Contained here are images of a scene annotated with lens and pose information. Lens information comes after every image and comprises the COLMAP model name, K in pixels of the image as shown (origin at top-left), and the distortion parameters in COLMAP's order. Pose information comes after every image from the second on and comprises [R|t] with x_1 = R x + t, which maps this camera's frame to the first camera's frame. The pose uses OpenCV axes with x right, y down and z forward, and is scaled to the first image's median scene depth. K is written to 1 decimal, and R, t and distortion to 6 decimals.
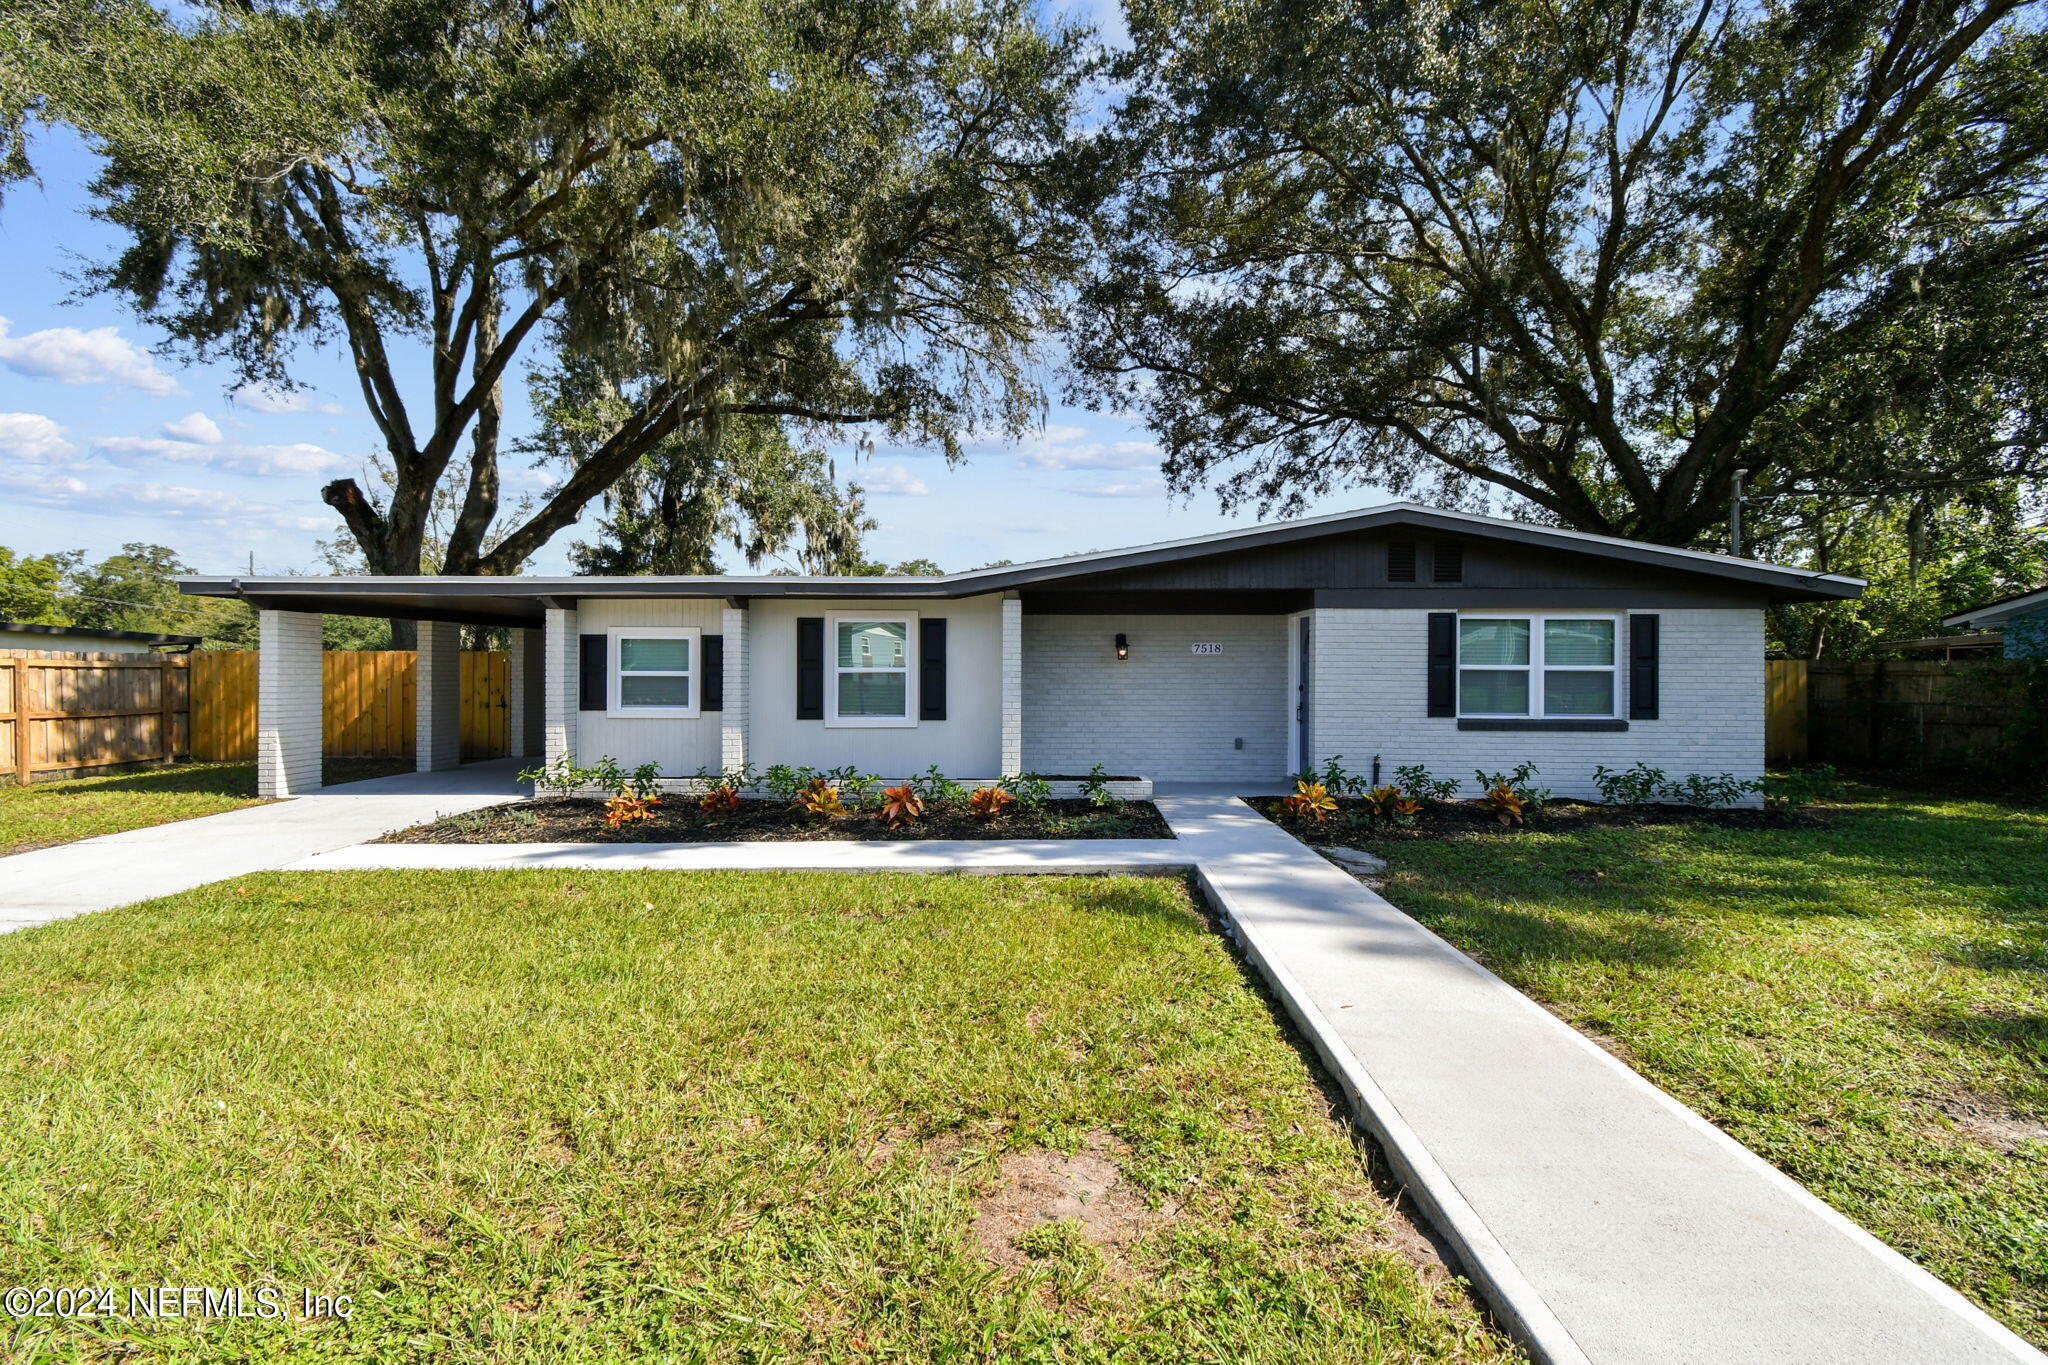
lens RADIAL K [[895.9, 0, 1016.9], [0, 895.9, 679.0], [0, 0, 1]] dist [0.031252, -0.005056]
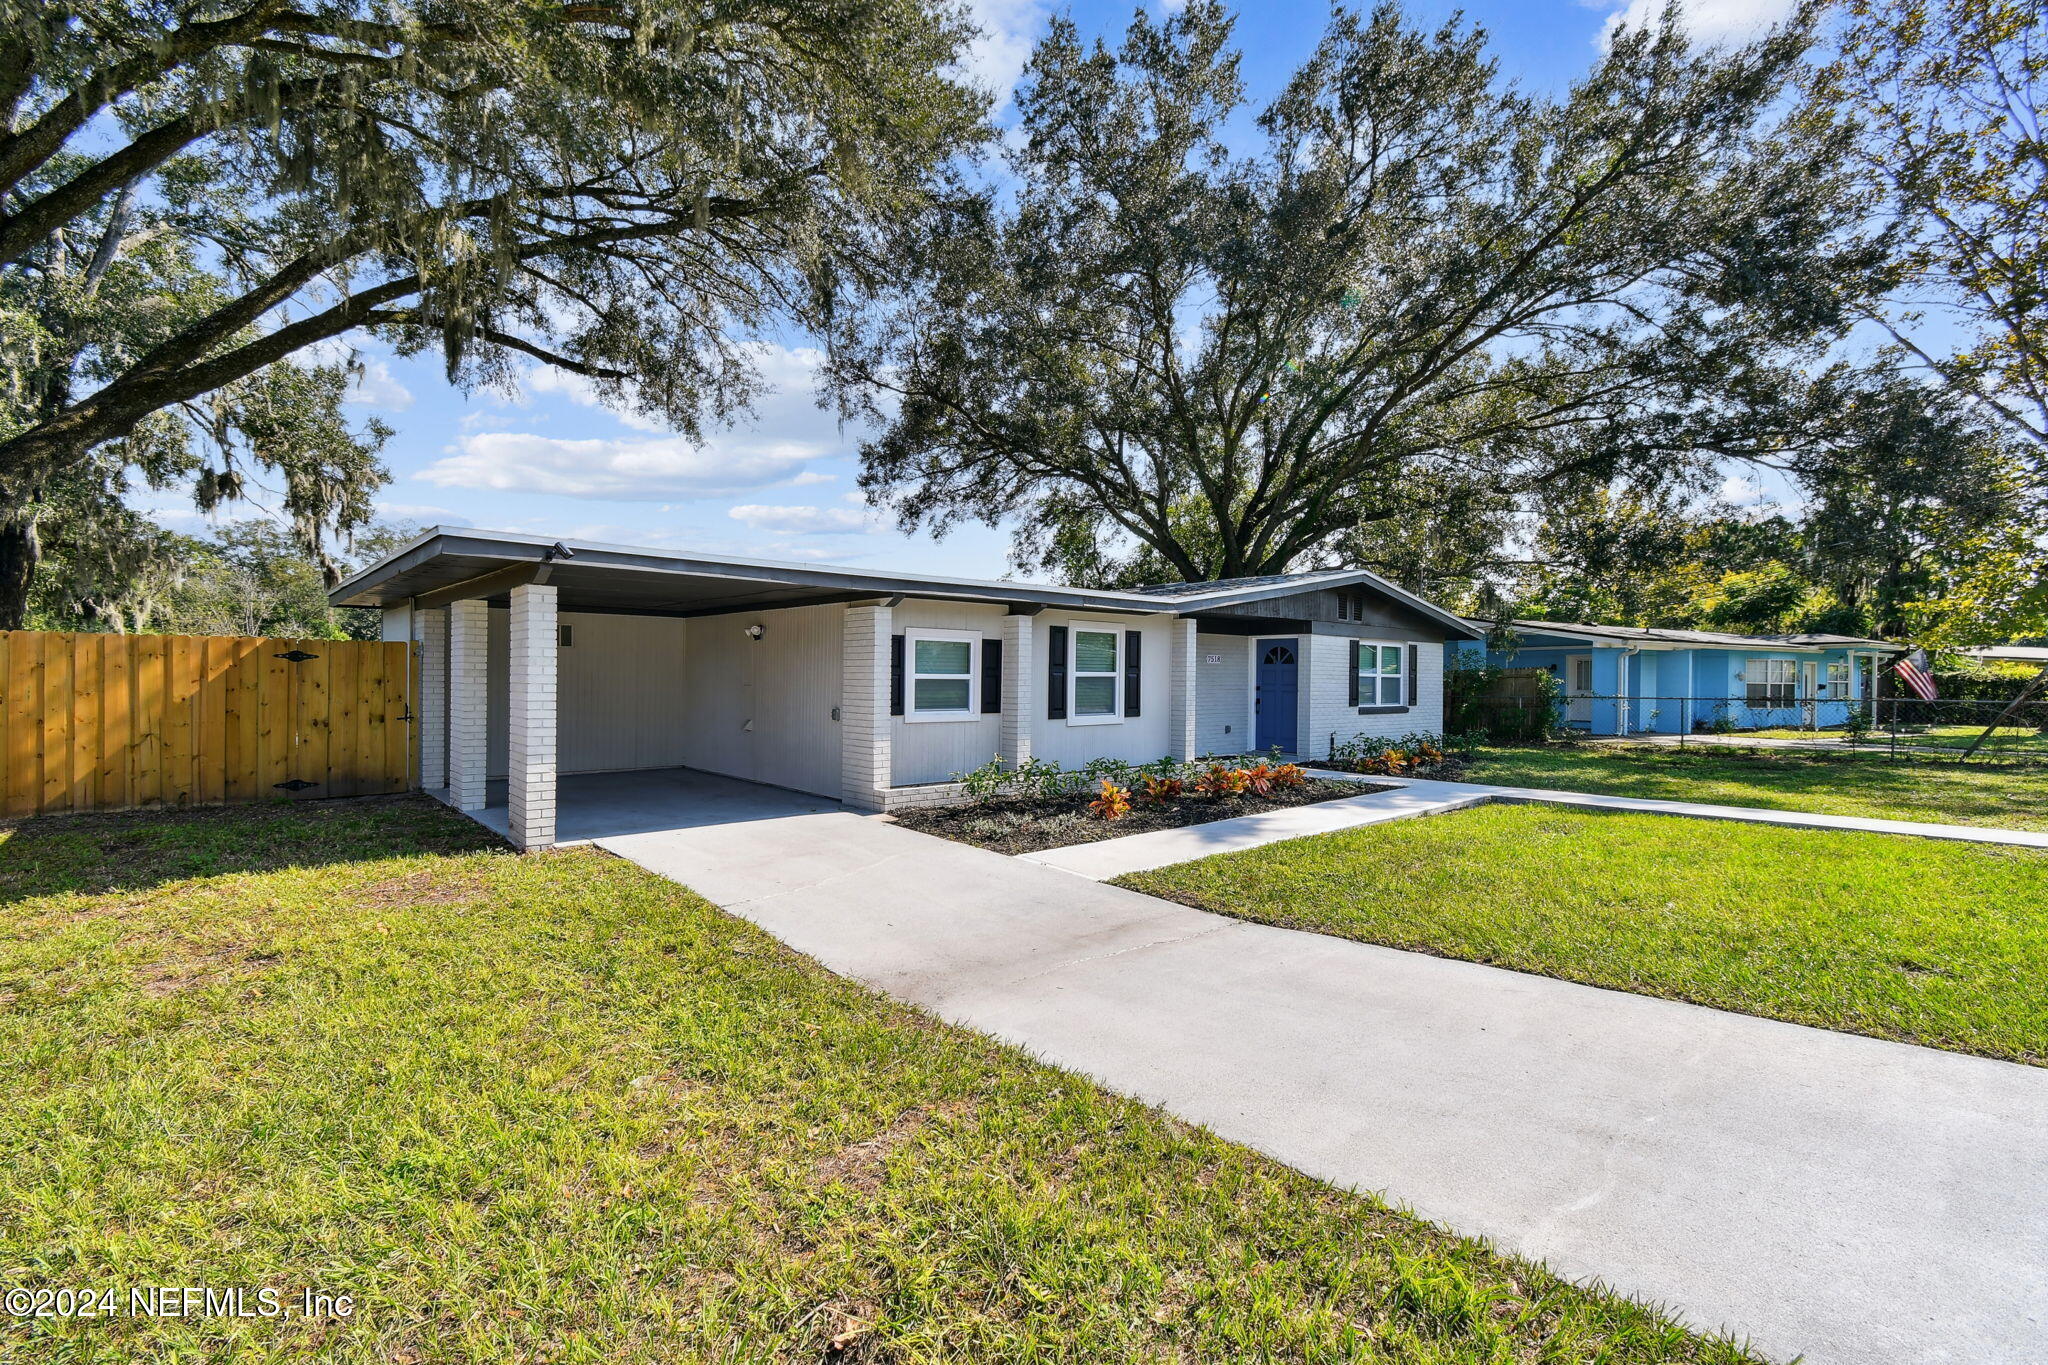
lens RADIAL K [[895.9, 0, 1023.6], [0, 895.9, 678.5], [0, 0, 1]] dist [0.031252, -0.005056]
pose [[0.735462, 0.003424, 0.677558, -0.998696], [-0.001898, 0.999994, -0.002992, -0.001293], [-0.677564, 0.000915, 0.735463, 0.235612]]
